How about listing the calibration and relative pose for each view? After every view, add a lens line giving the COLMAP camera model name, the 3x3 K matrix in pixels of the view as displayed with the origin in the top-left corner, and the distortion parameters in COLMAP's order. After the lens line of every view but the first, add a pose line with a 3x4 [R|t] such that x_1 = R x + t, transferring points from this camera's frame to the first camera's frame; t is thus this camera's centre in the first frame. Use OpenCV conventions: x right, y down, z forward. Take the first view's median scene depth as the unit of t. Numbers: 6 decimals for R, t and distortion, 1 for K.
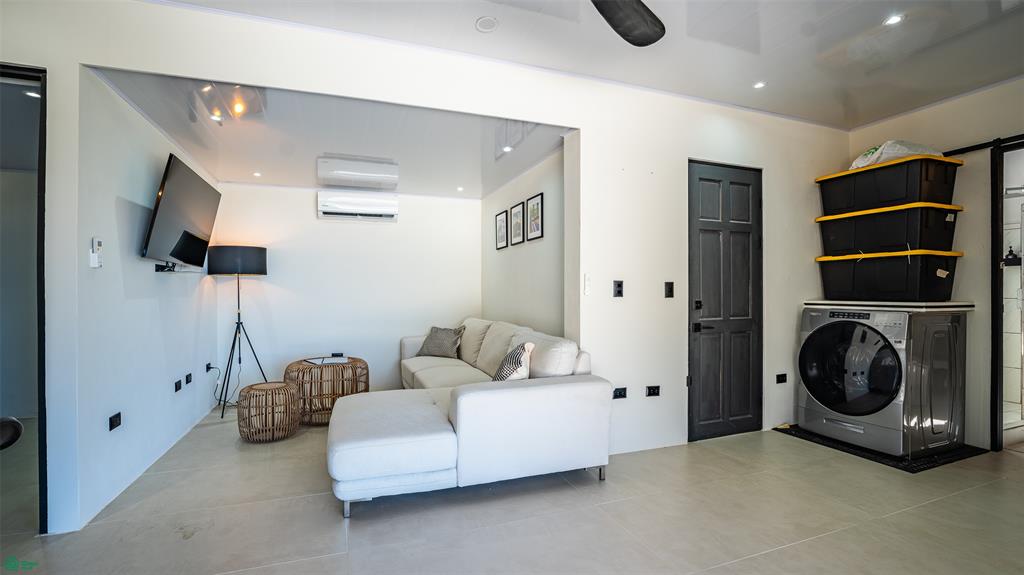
lens RADIAL K [[422.9, 0, 477.3], [0, 422.9, 296.4], [0, 0, 1]] dist [-0.018483, 0.001516]
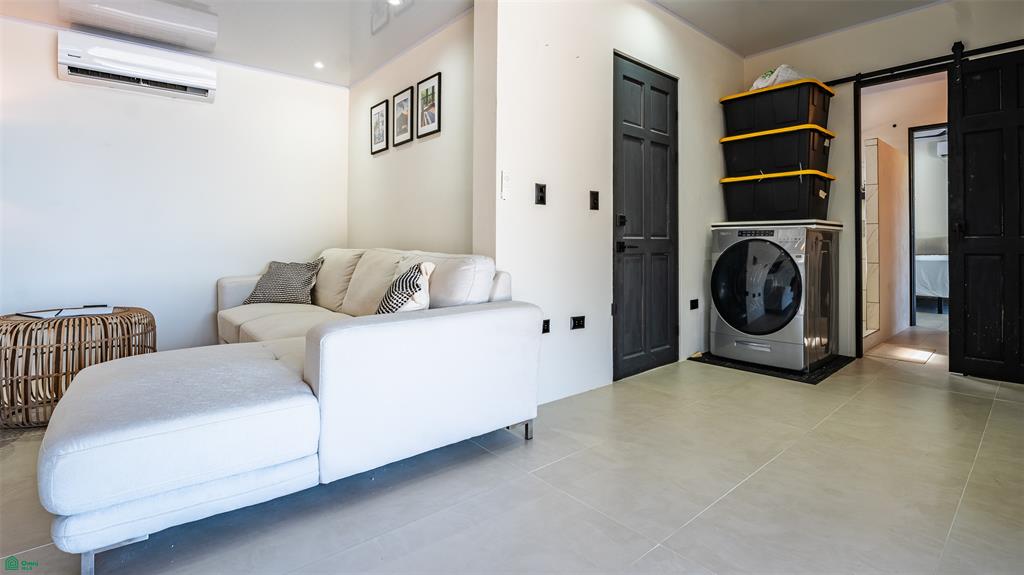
lens RADIAL K [[471.4, 0, 537.8], [0, 471.4, 242.7], [0, 0, 1]] dist [-0.023937, 0.005311]
pose [[0.914110, 0.009417, 0.405357, -0.027746], [0.000473, 0.999705, -0.024293, 0.090632], [-0.405466, 0.022399, 0.913836, 0.188024]]
